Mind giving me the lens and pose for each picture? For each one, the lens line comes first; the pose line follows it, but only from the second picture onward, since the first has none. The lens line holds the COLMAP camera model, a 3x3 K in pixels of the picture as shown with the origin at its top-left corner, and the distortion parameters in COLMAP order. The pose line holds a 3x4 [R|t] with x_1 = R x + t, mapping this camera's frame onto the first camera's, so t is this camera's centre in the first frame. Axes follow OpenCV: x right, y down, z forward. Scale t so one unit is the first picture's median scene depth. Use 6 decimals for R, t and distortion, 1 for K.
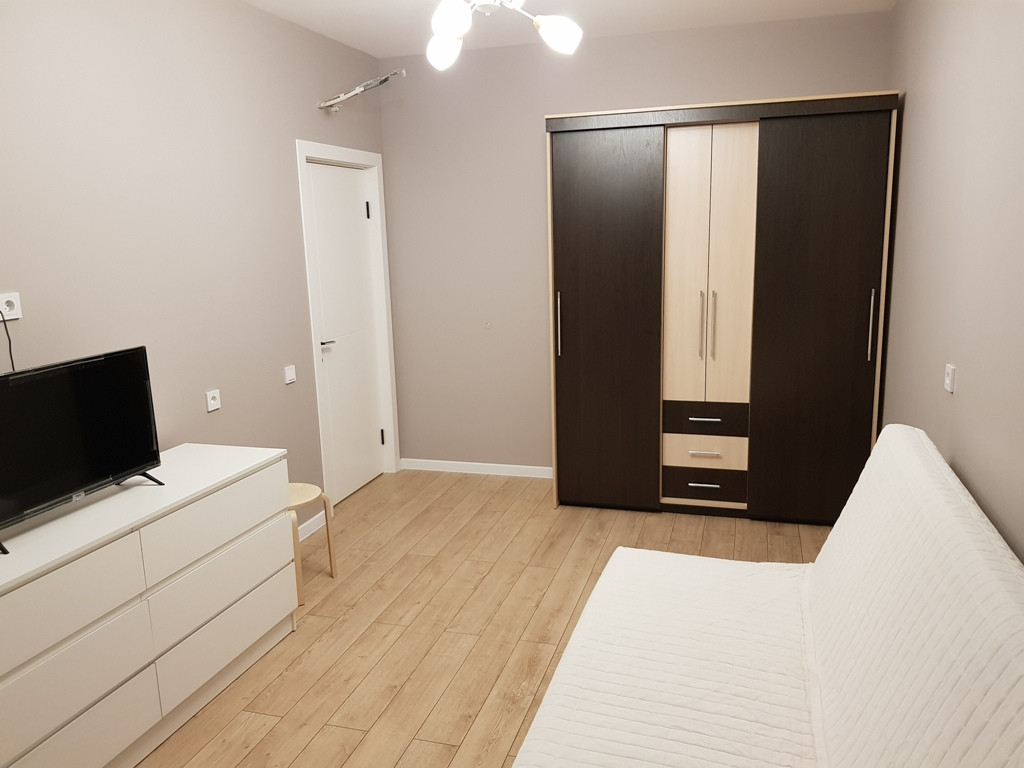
lens RADIAL K [[799.6, 0, 511.8], [0, 799.6, 385.0], [0, 0, 1]] dist [0.049347, -0.028136]
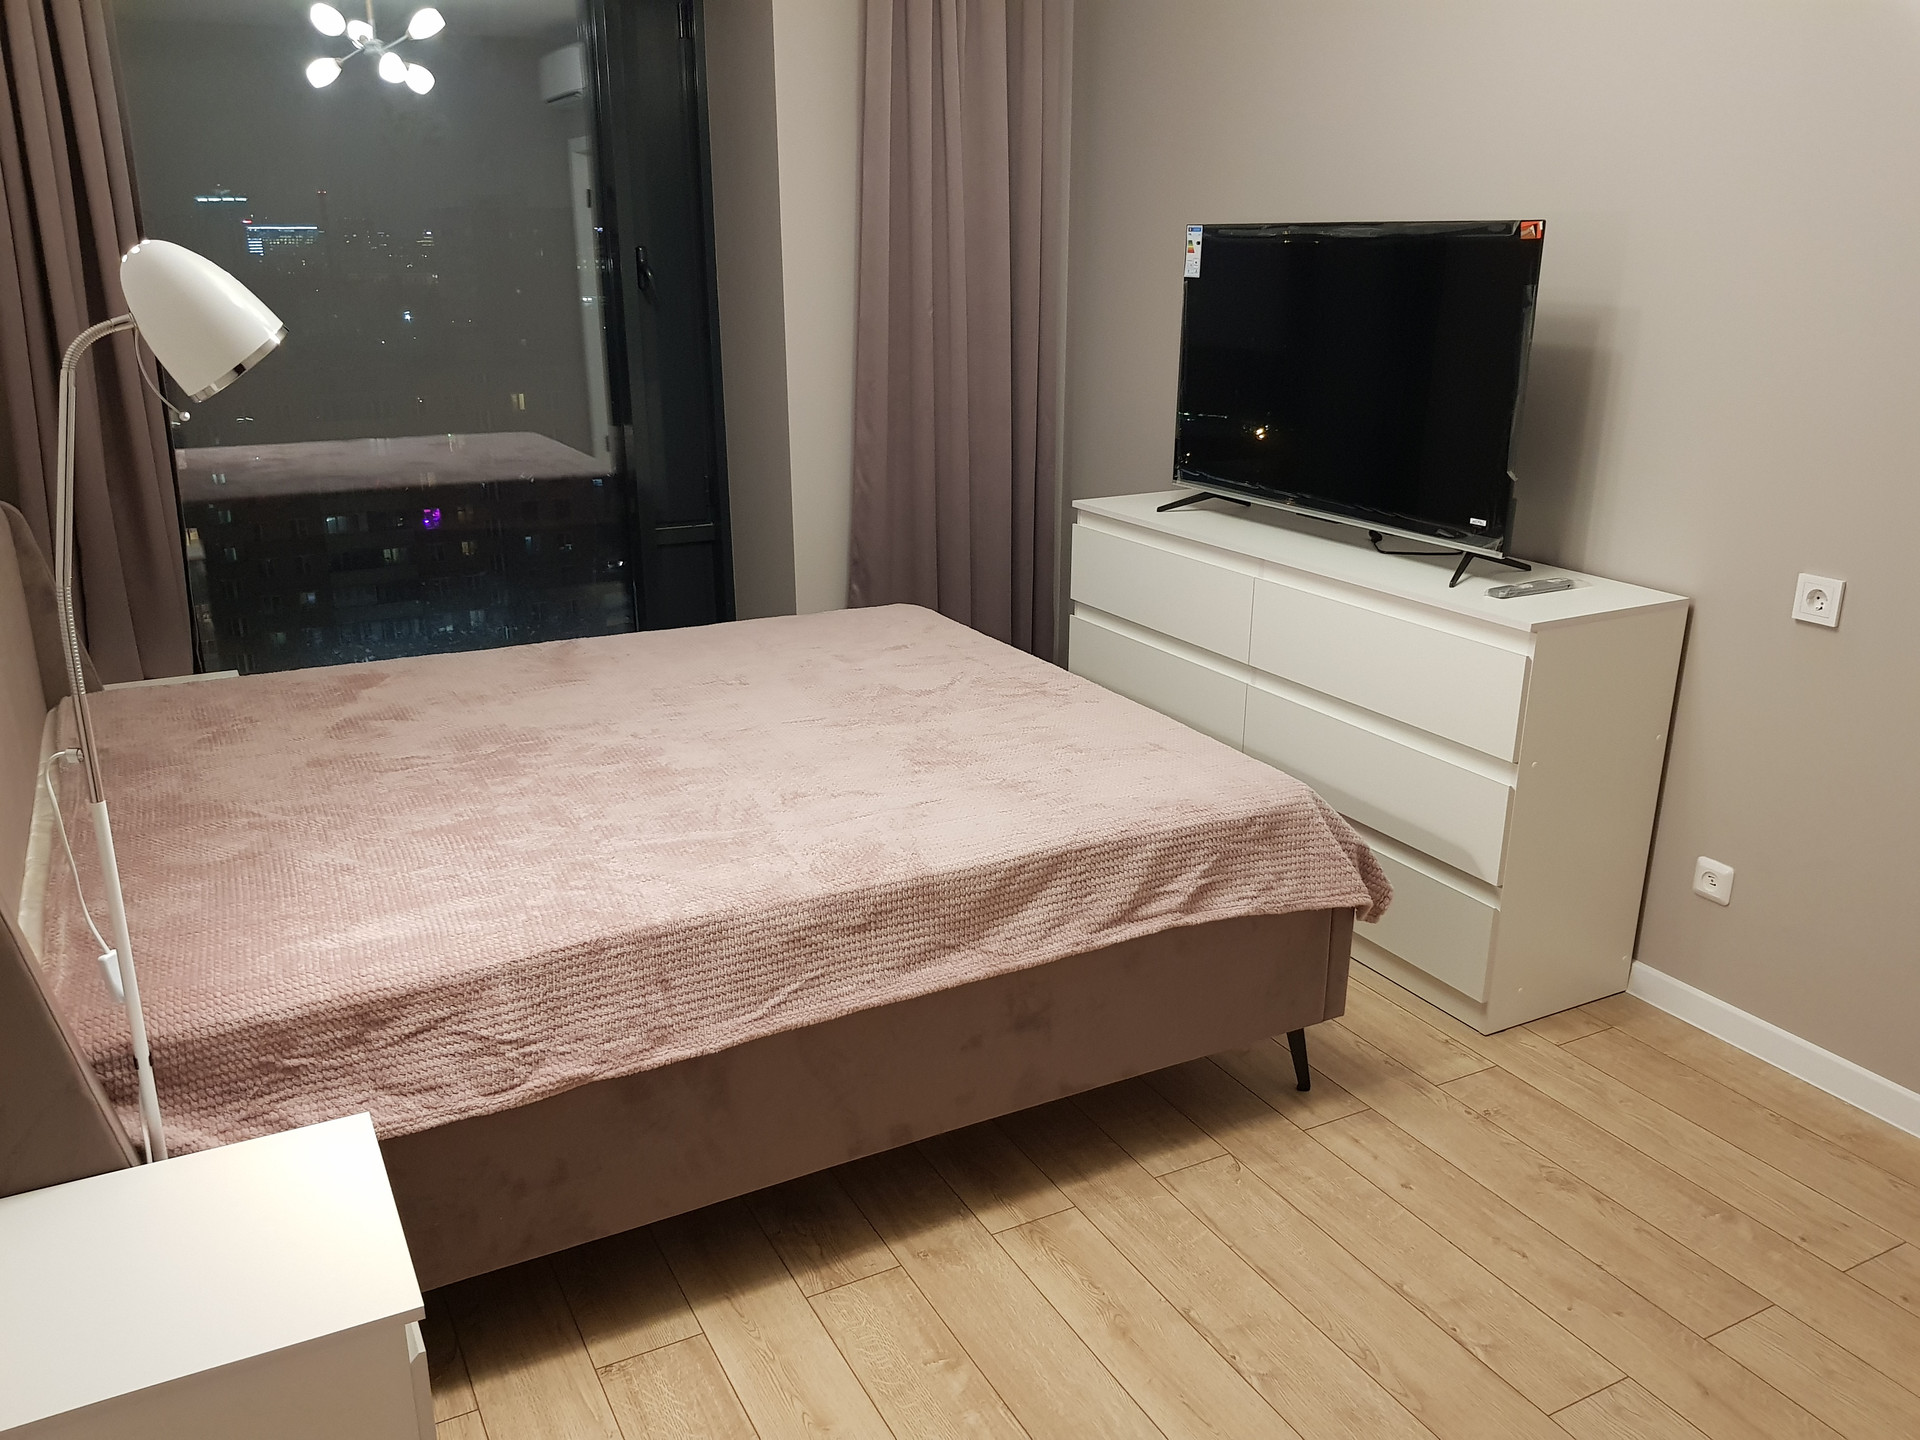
lens RADIAL K [[1499.2, 0, 959.2], [0, 1499.2, 714.9], [0, 0, 1]] dist [0.049347, -0.028136]
pose [[-0.711186, 0.233542, -0.663079, 0.590236], [-0.124539, 0.886435, 0.445784, -0.282380], [0.691885, 0.399614, -0.601335, 1.550342]]
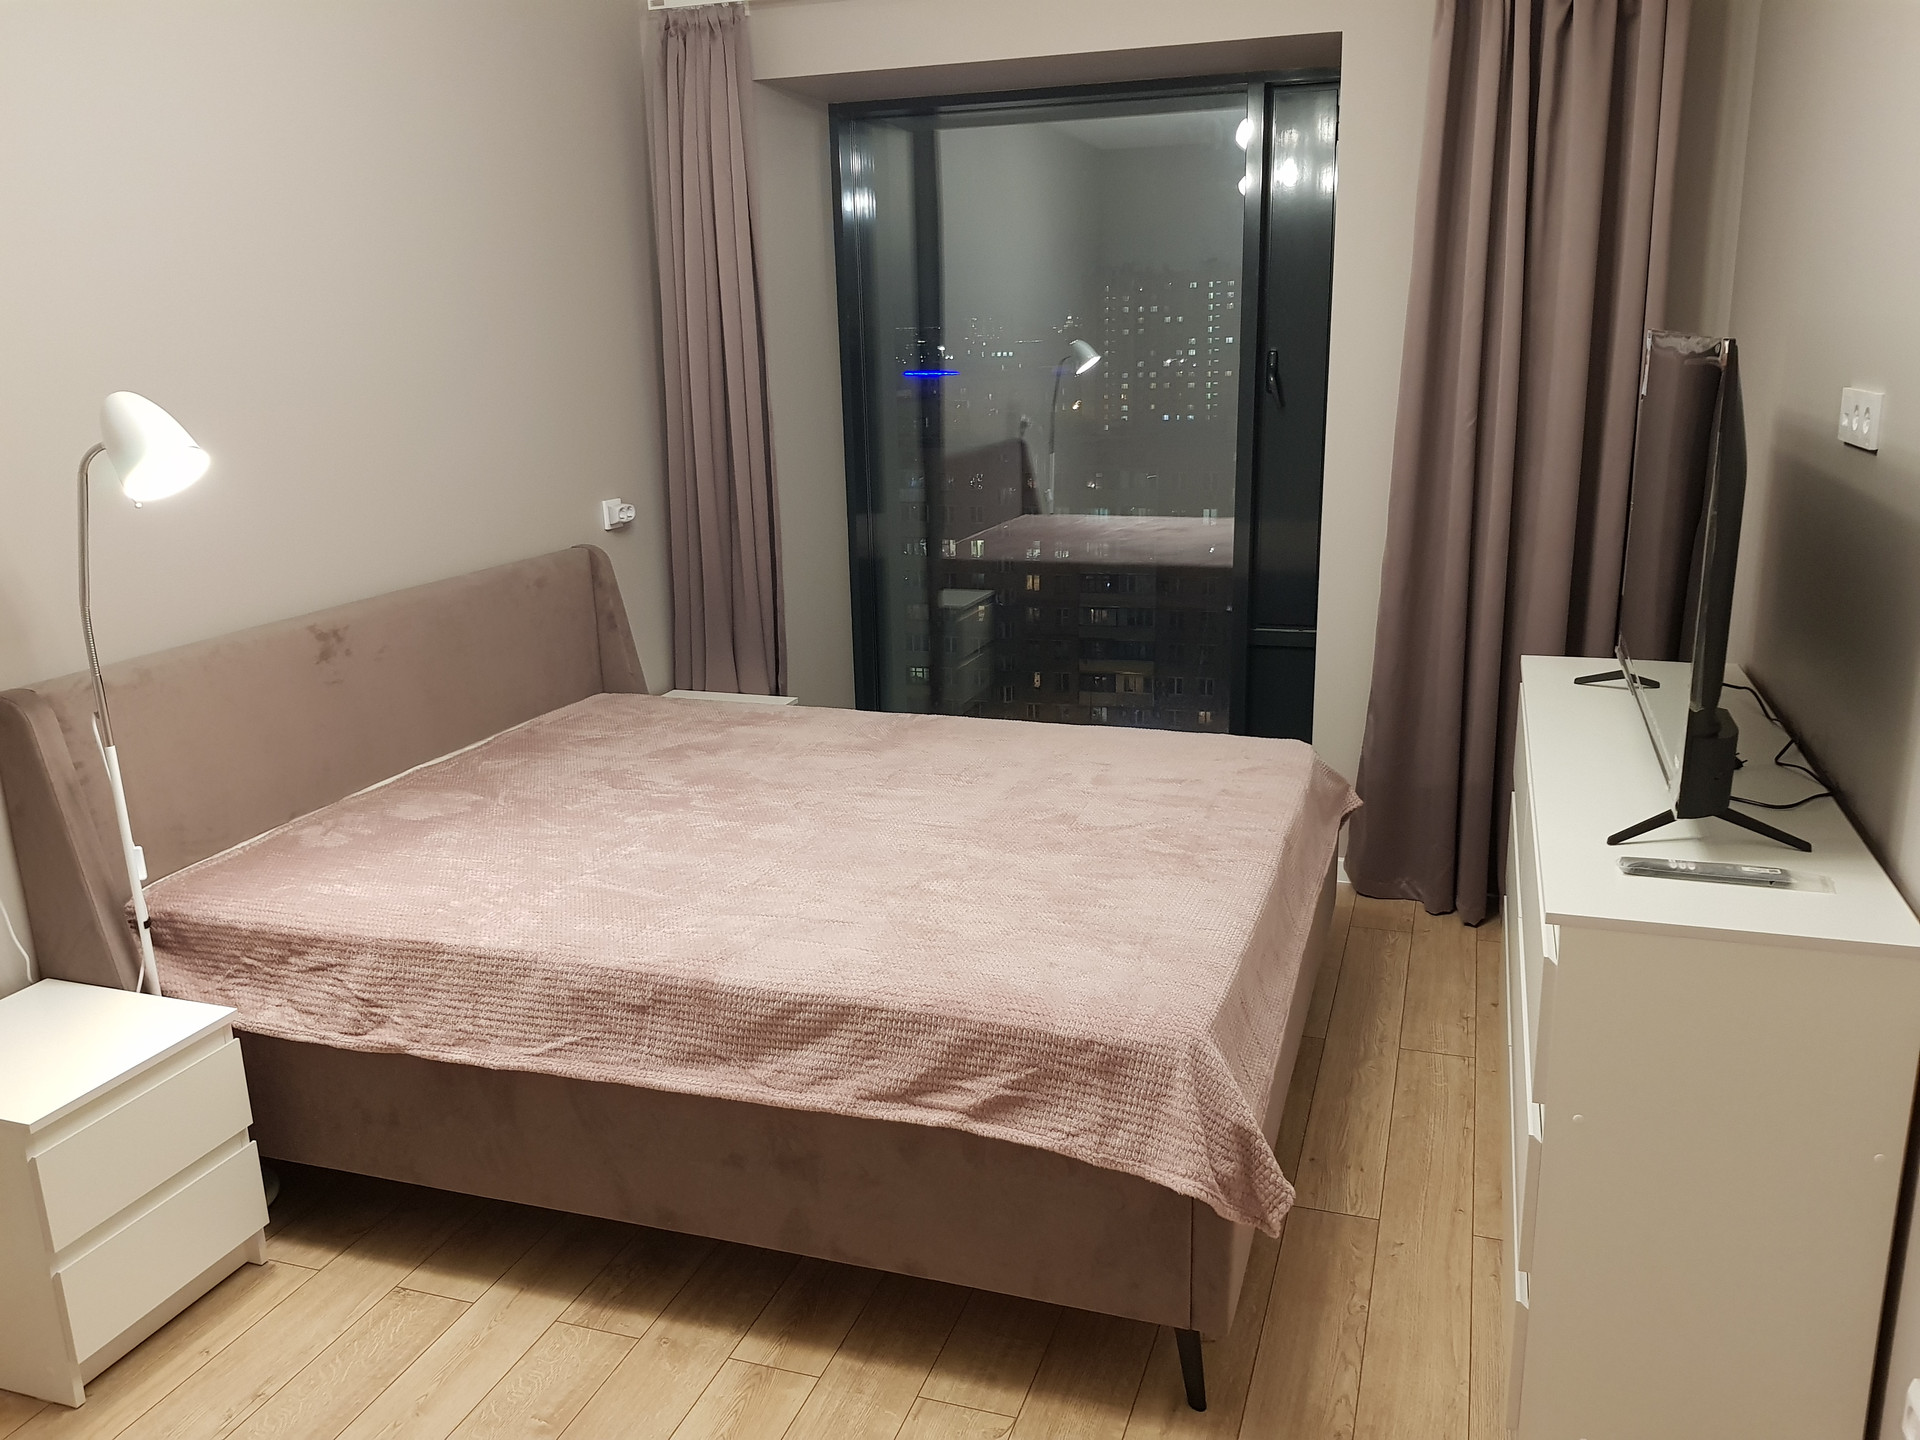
lens RADIAL K [[1499.2, 0, 955.8], [0, 1499.2, 728.6], [0, 0, 1]] dist [0.049347, -0.028136]
pose [[-0.998212, 0.036646, 0.047211, -0.136803], [0.053838, 0.894347, 0.444123, -0.333573], [-0.025948, 0.445871, -0.894721, 1.779136]]
